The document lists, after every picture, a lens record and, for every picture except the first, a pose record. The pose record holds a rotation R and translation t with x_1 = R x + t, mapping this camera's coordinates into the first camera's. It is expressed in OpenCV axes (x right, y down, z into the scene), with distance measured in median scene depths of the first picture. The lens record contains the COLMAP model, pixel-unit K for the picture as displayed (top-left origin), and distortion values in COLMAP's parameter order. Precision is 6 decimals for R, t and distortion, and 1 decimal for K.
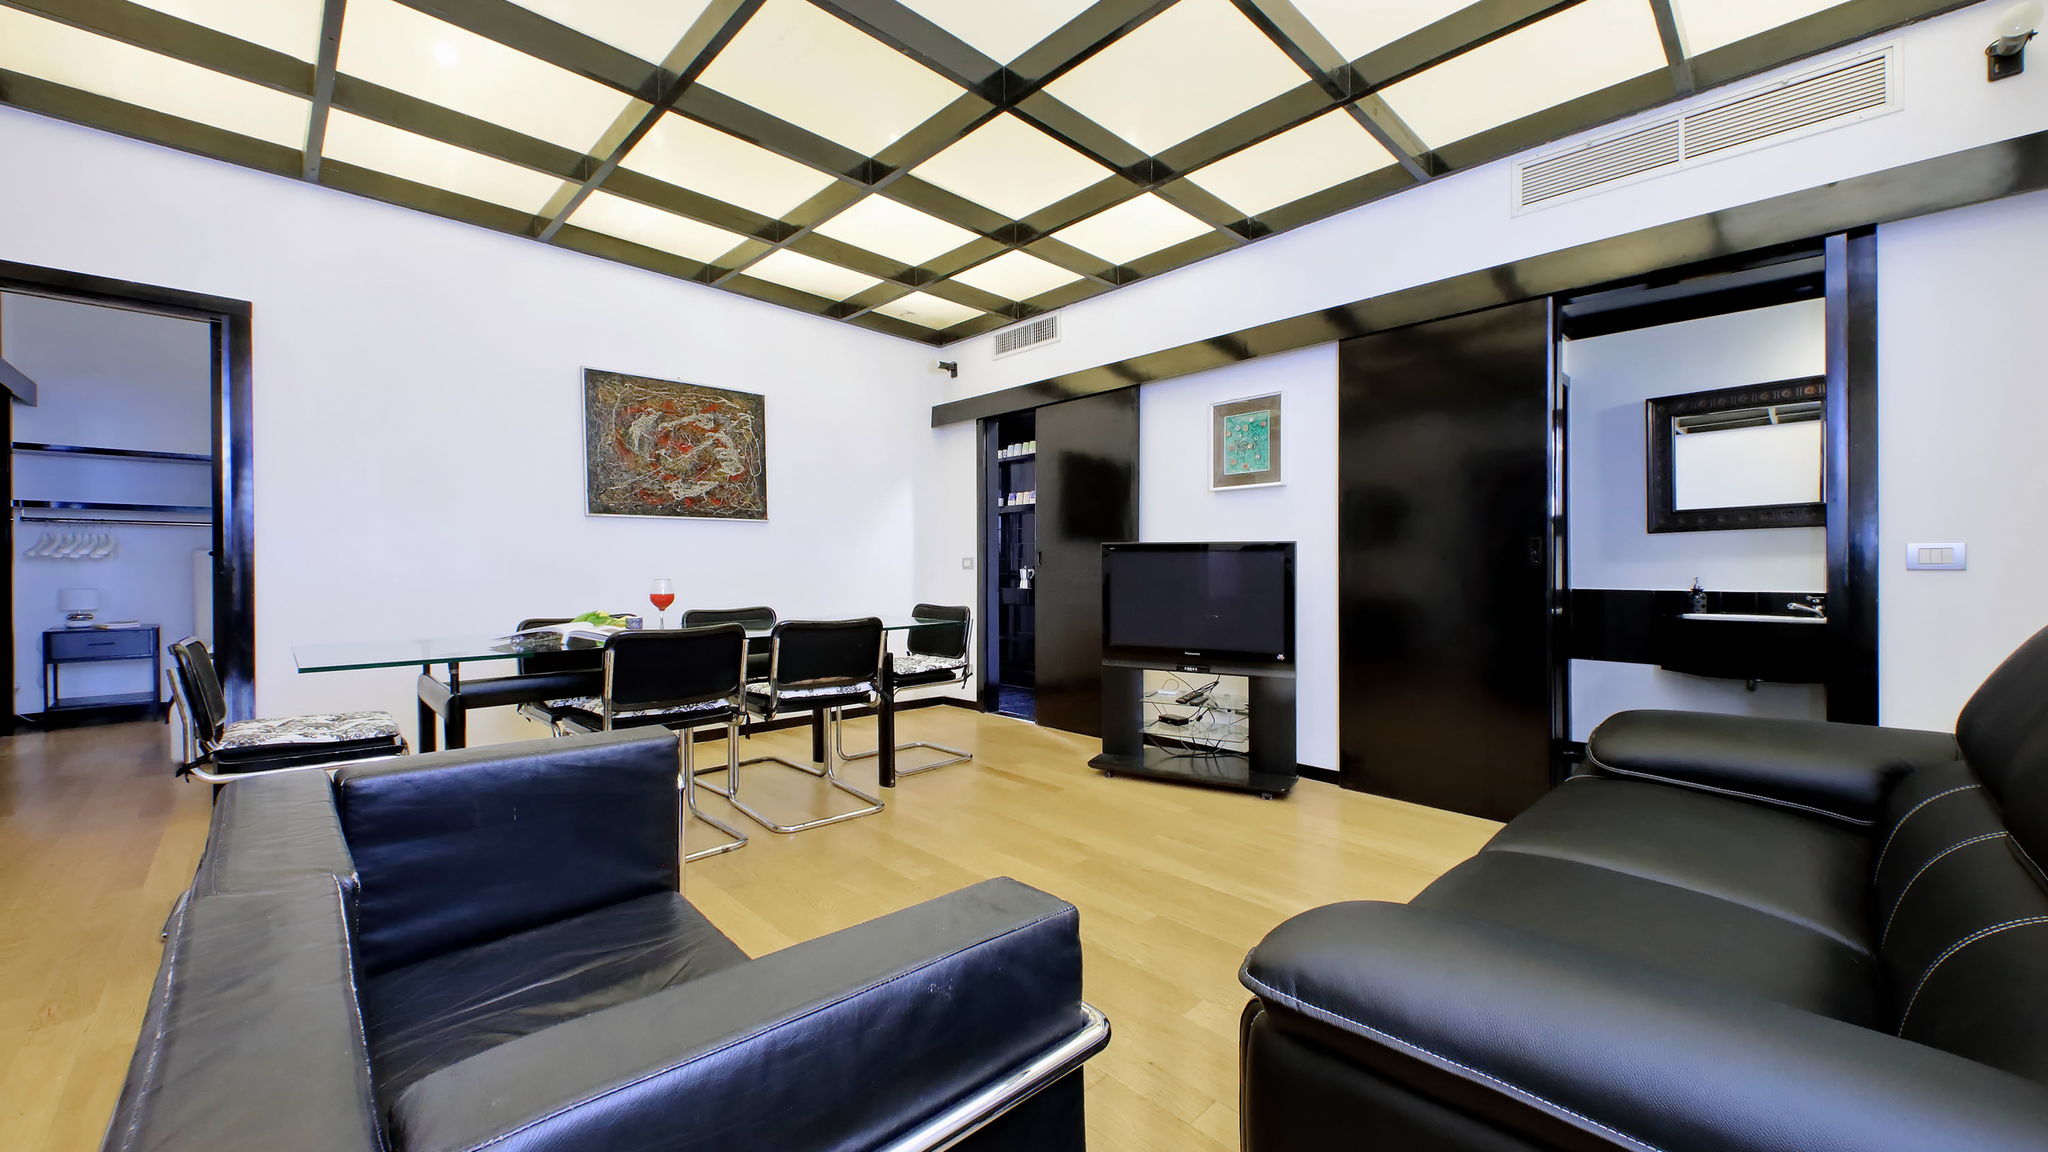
lens RADIAL K [[766.0, 0, 1057.0], [0, 766.0, 570.8], [0, 0, 1]] dist [0.008345, -0.004582]
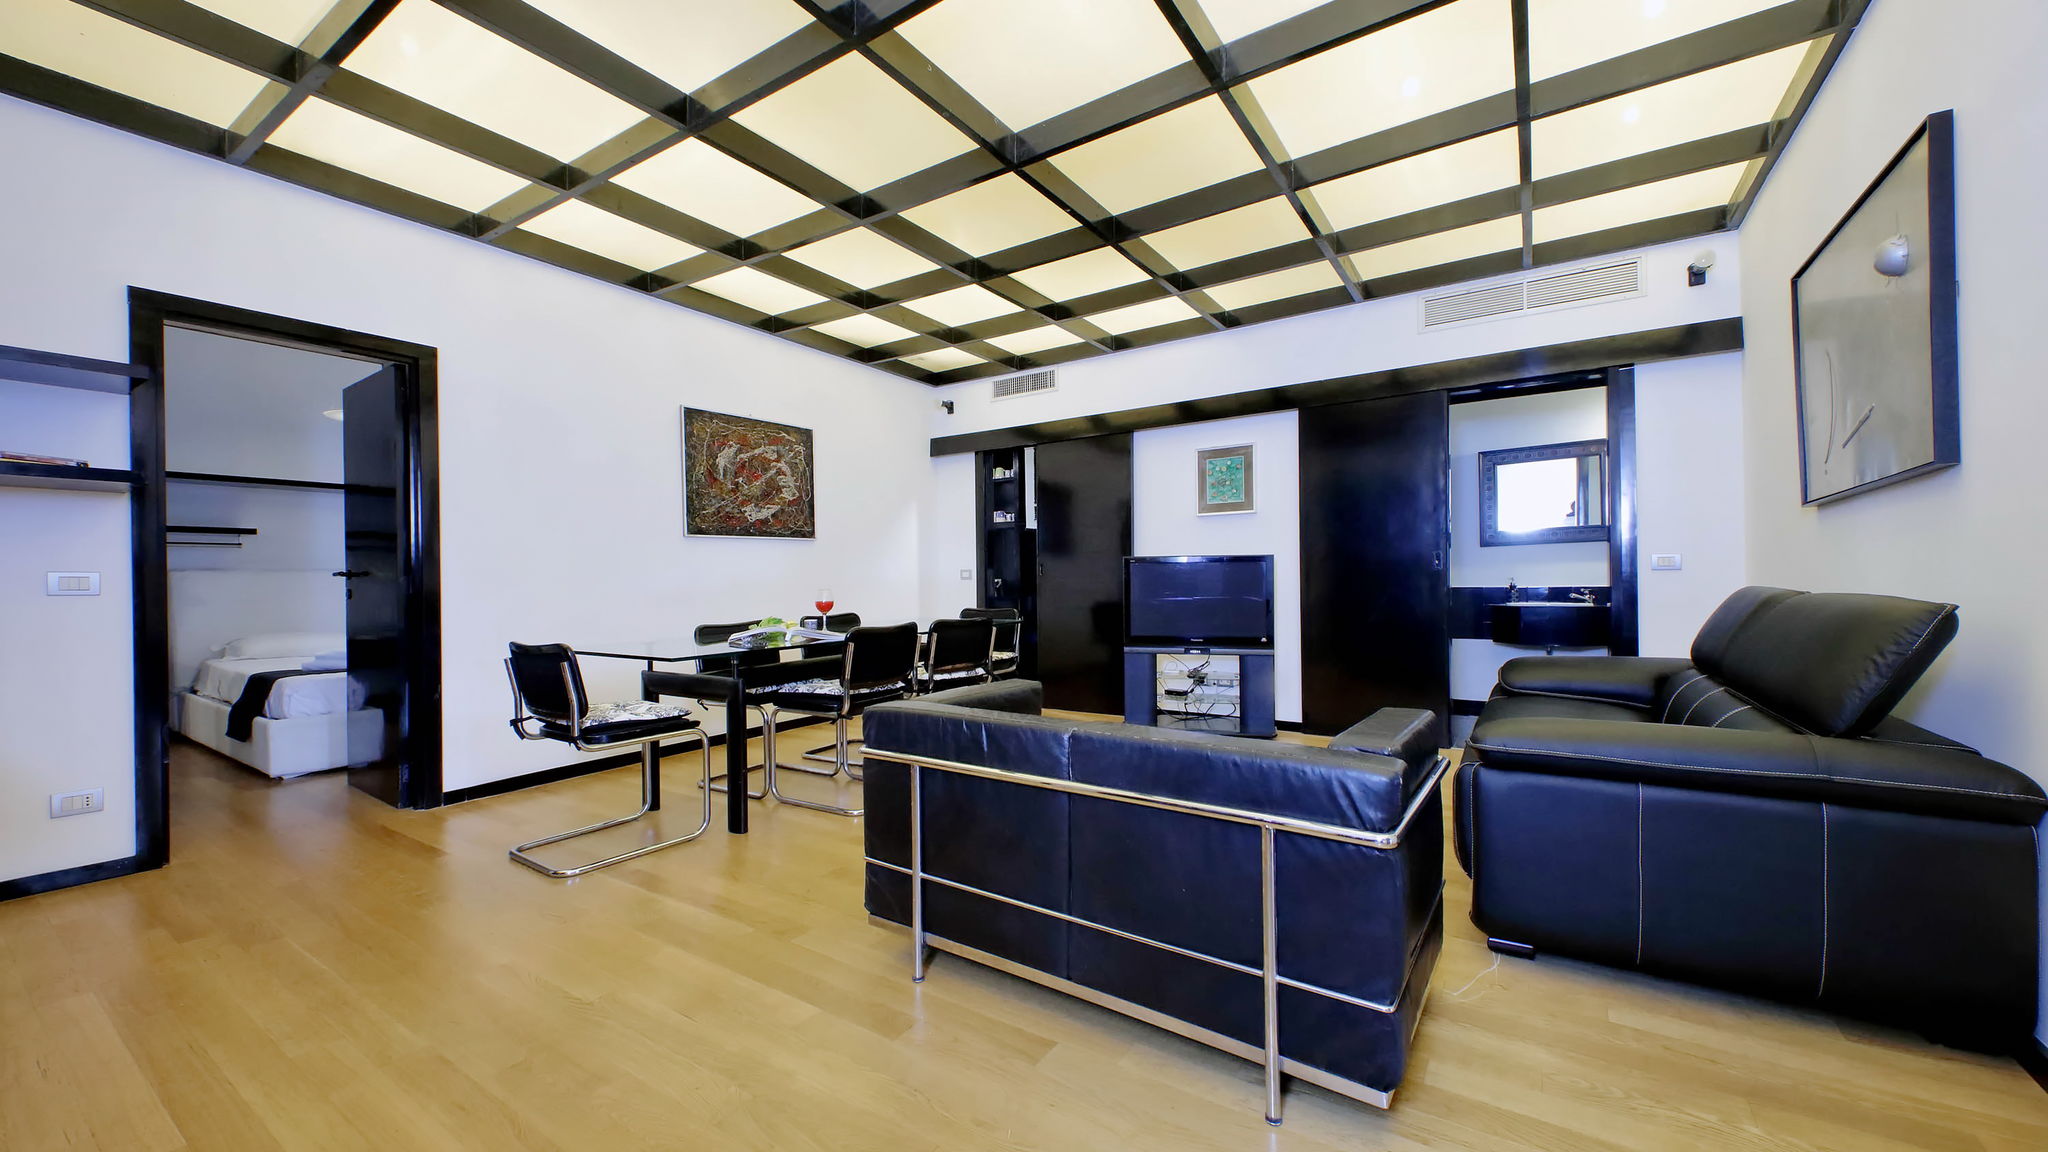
lens RADIAL K [[739.6, 0, 1063.1], [0, 739.6, 585.7], [0, 0, 1]] dist [-0.007946, -0.000077]
pose [[0.977663, -0.015595, 0.209598, -0.293992], [0.014177, 0.999865, 0.008268, 0.000162], [-0.209699, -0.005112, 0.977753, -0.184613]]
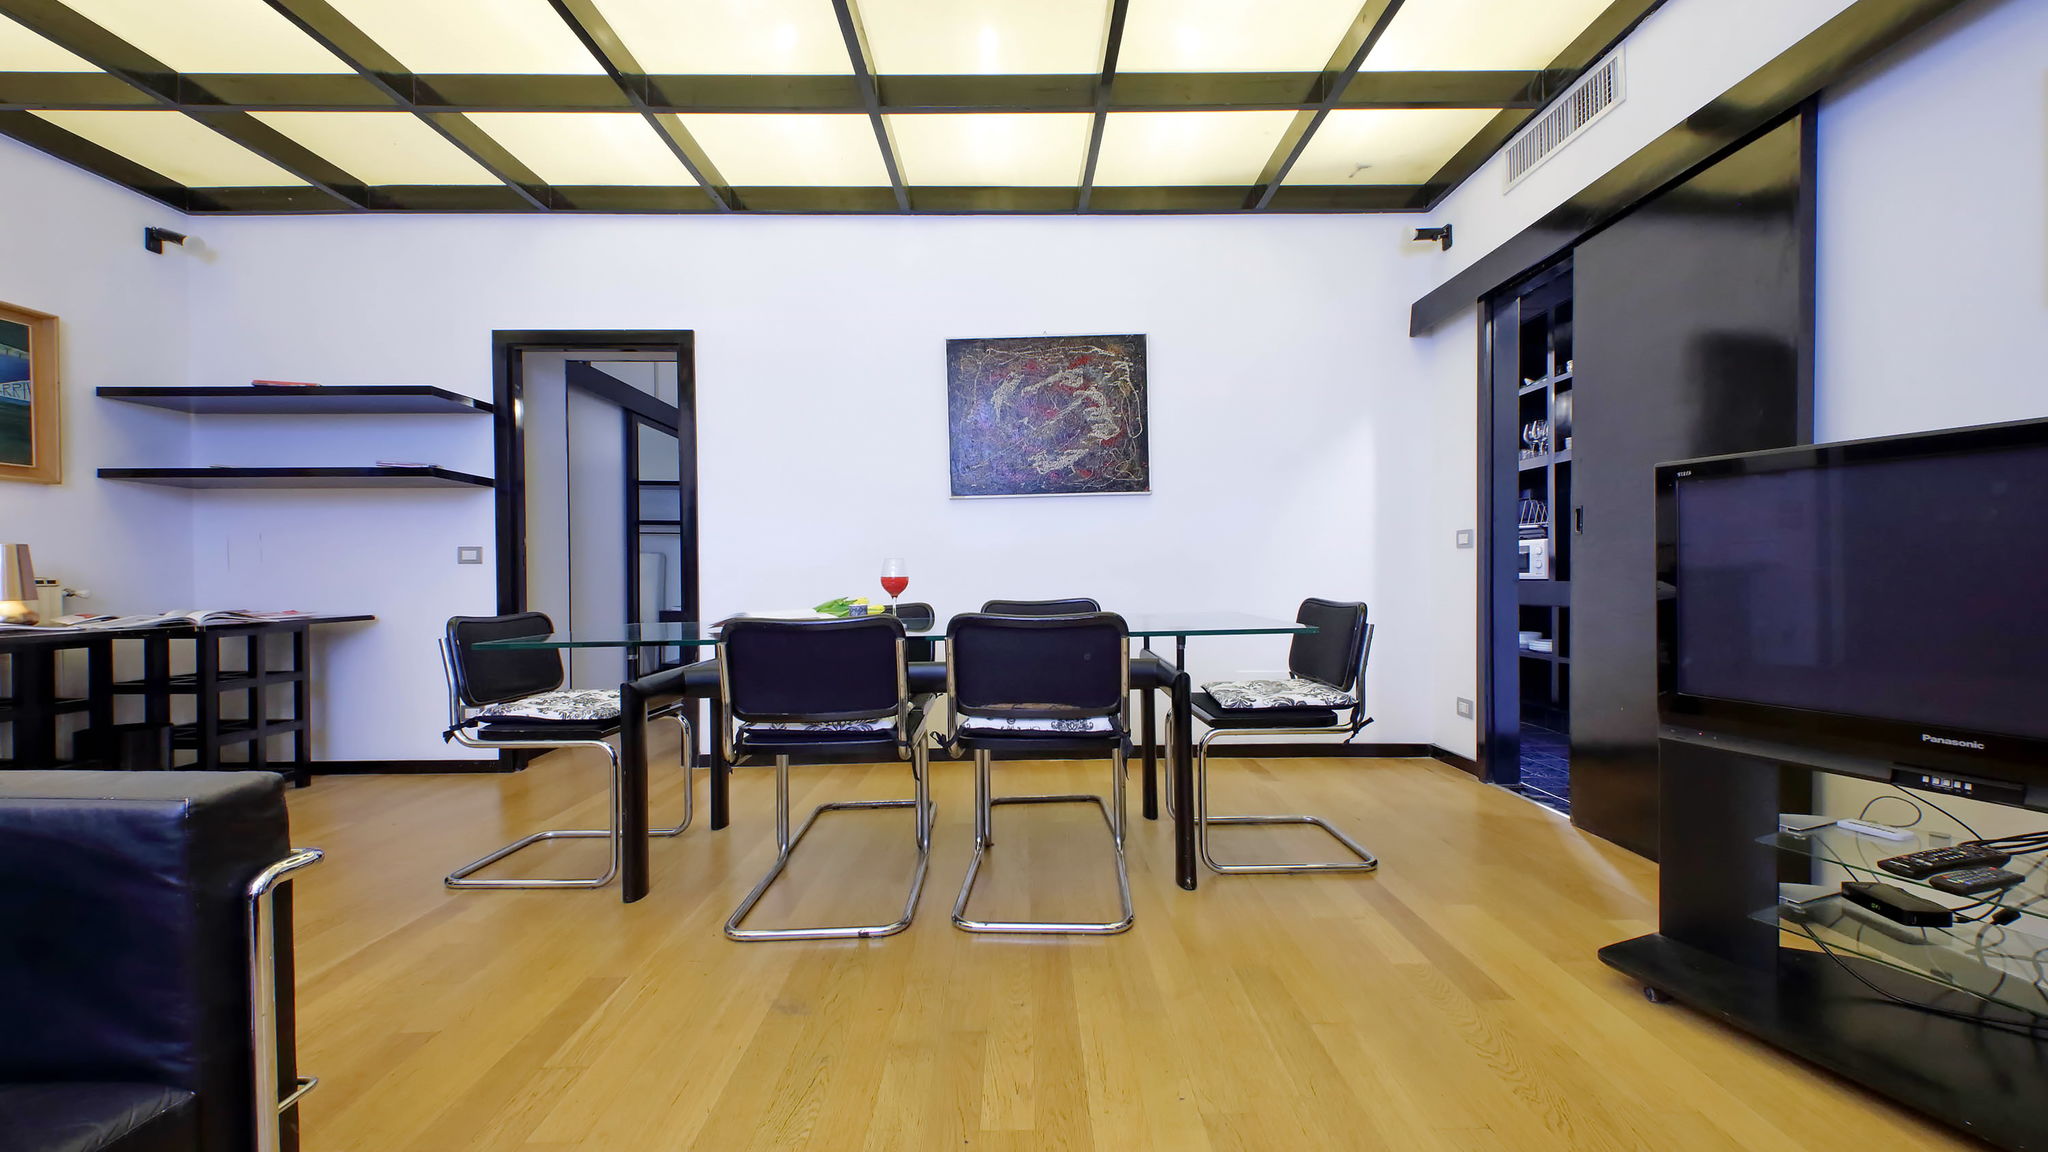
lens RADIAL K [[766.0, 0, 1022.3], [0, 766.0, 591.5], [0, 0, 1]] dist [0.008345, -0.004582]
pose [[0.694290, 0.004566, -0.719681, 0.118408], [0.011777, 0.999774, 0.017705, 0.025235], [0.719599, -0.020768, 0.694079, 0.413275]]
